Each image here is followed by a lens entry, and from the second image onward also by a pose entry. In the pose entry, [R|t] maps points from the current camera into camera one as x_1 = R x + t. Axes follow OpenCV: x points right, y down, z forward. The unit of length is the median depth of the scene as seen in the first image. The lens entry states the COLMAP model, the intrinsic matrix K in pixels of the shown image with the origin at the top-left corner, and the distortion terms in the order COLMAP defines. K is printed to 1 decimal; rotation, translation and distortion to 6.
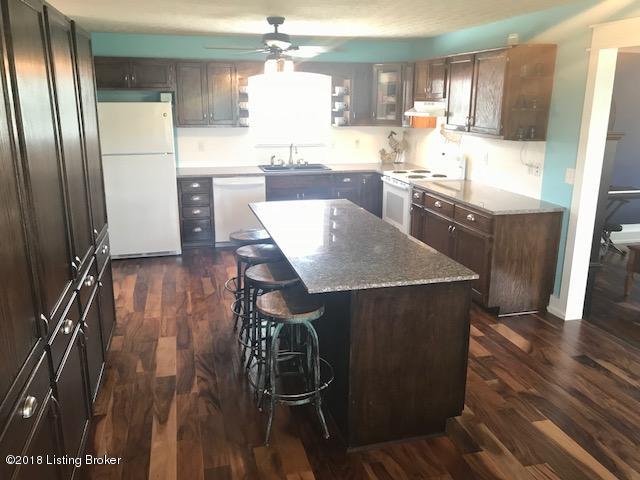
lens RADIAL K [[511.1, 0, 320.0], [0, 511.1, 240.0], [0, 0, 1]] dist [0.045385, -0.117067]
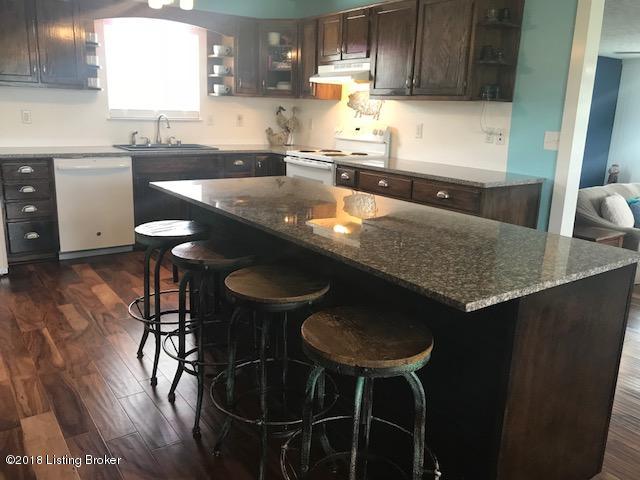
lens RADIAL K [[511.1, 0, 320.0], [0, 511.1, 240.0], [0, 0, 1]] dist [0.045385, -0.117067]
pose [[0.932601, -0.060191, 0.355854, -0.124939], [0.064368, 0.997926, 0.000101, 0.010443], [-0.355122, 0.022812, 0.934542, 0.230236]]
